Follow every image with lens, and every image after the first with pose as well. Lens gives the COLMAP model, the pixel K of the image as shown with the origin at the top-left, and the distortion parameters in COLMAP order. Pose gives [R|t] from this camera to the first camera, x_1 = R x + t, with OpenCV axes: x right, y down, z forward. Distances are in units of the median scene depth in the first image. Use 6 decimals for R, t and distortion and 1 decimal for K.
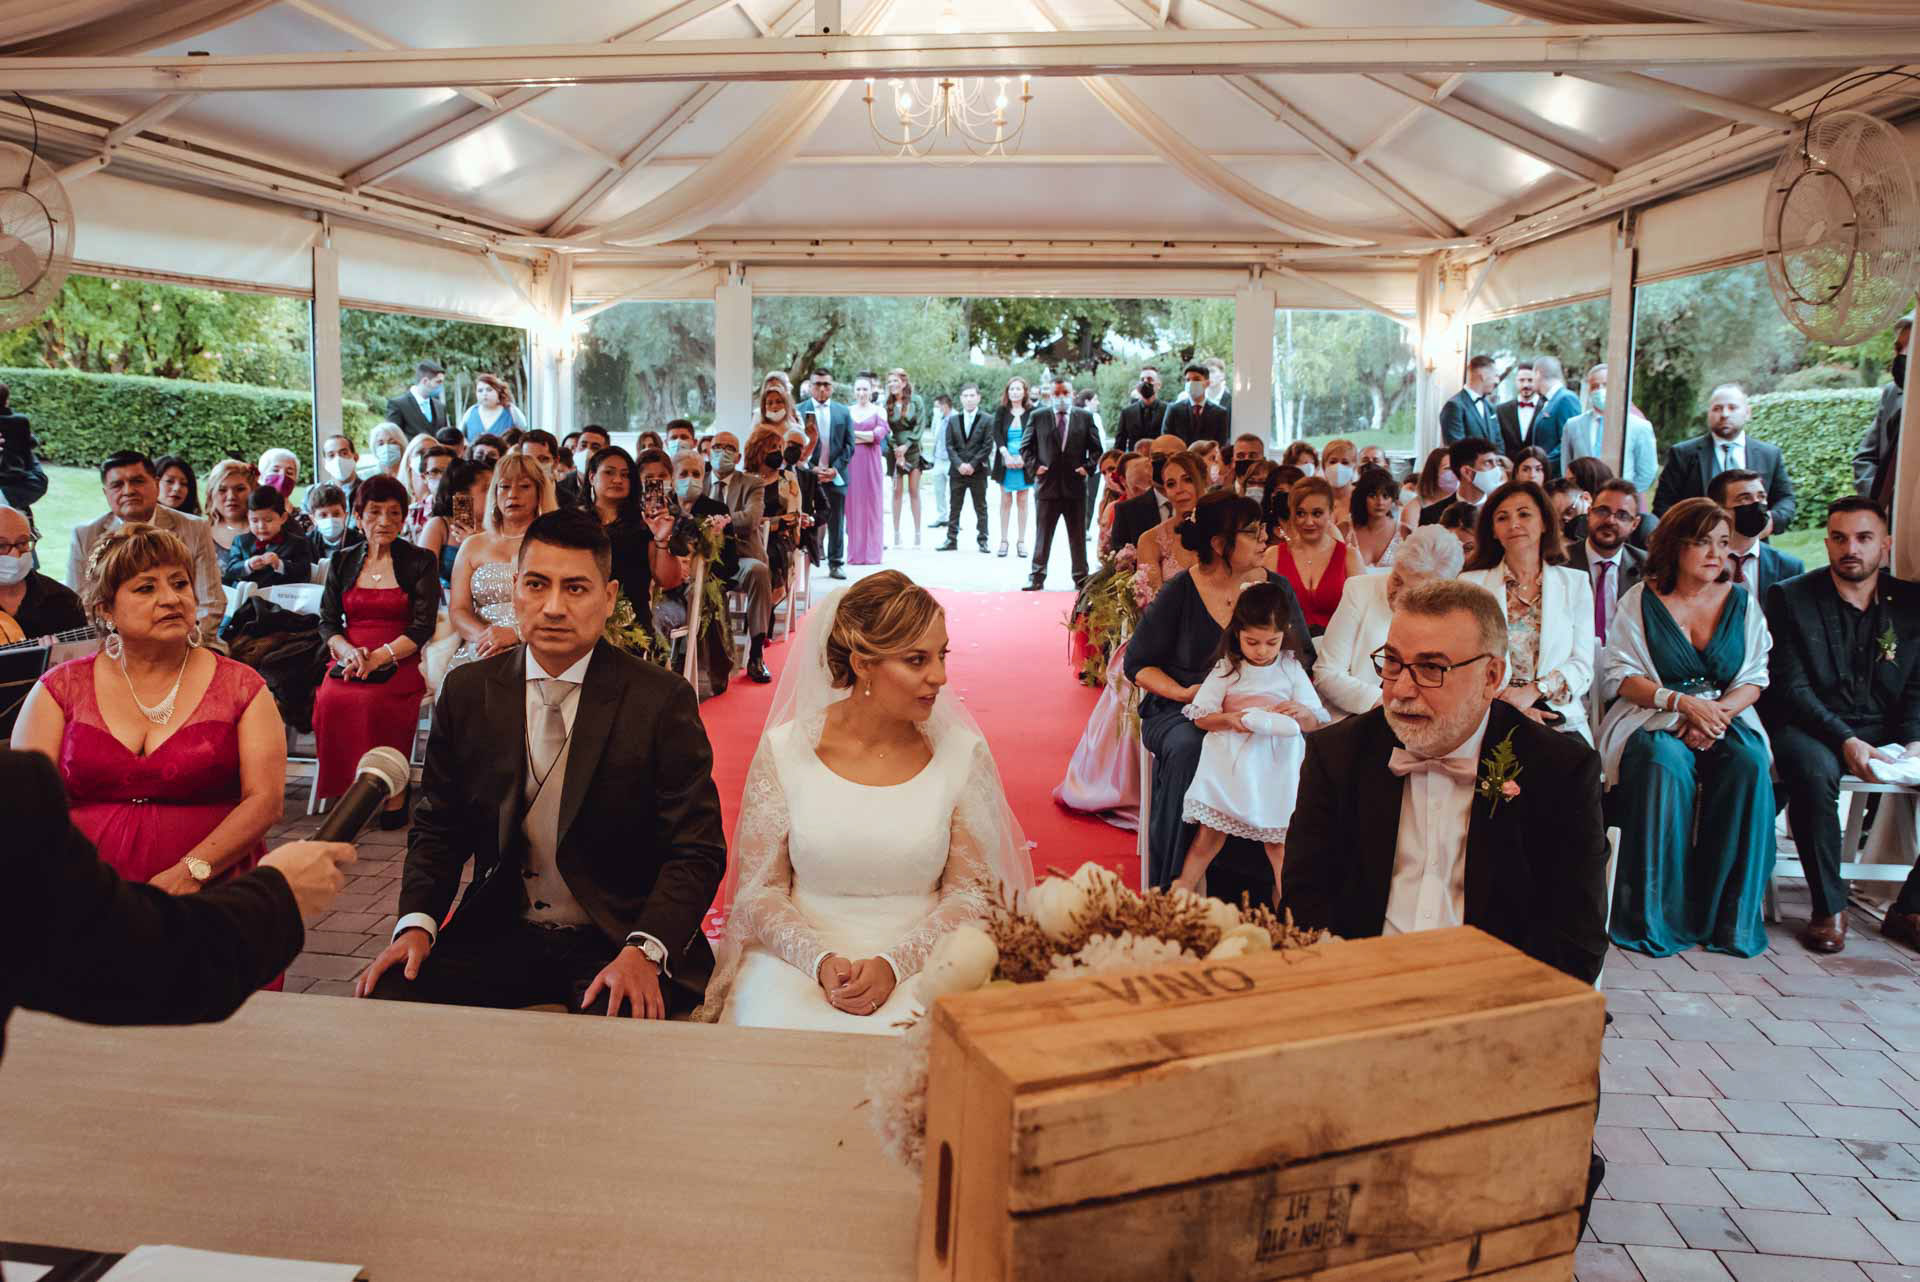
lens RADIAL K [[1521.6, 0, 960.0], [0, 1521.6, 641.0], [0, 0, 1]] dist [-0.084210, -0.002486]
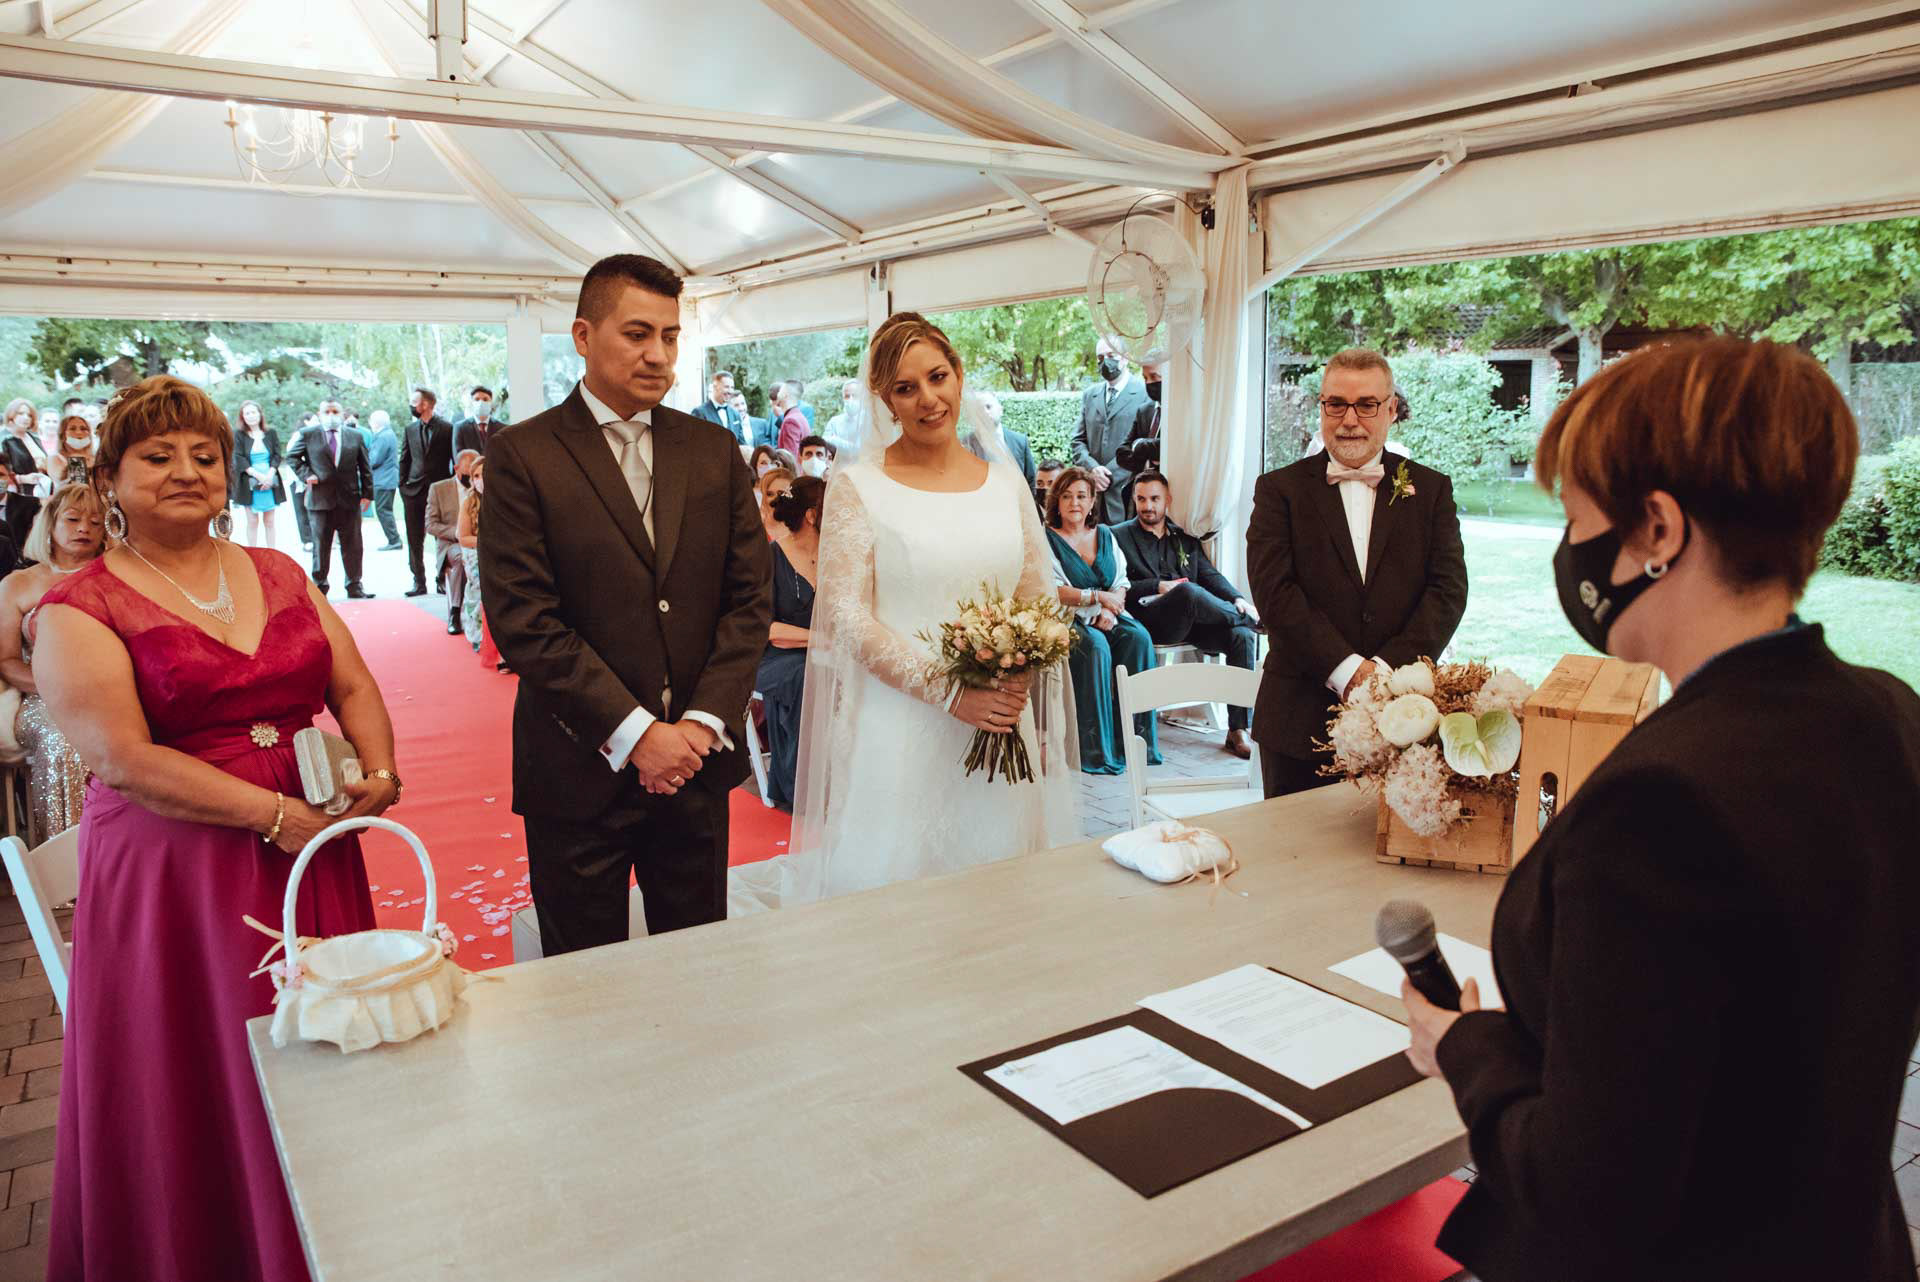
lens RADIAL K [[1388.1, 0, 960.0], [0, 1388.1, 641.0], [0, 0, 1]] dist [-0.139735, 0.098108]
pose [[0.751048, -0.121812, 0.648913, -0.275729], [0.117379, 0.991811, 0.050326, -0.004662], [-0.649730, 0.038372, 0.759196, 0.022370]]
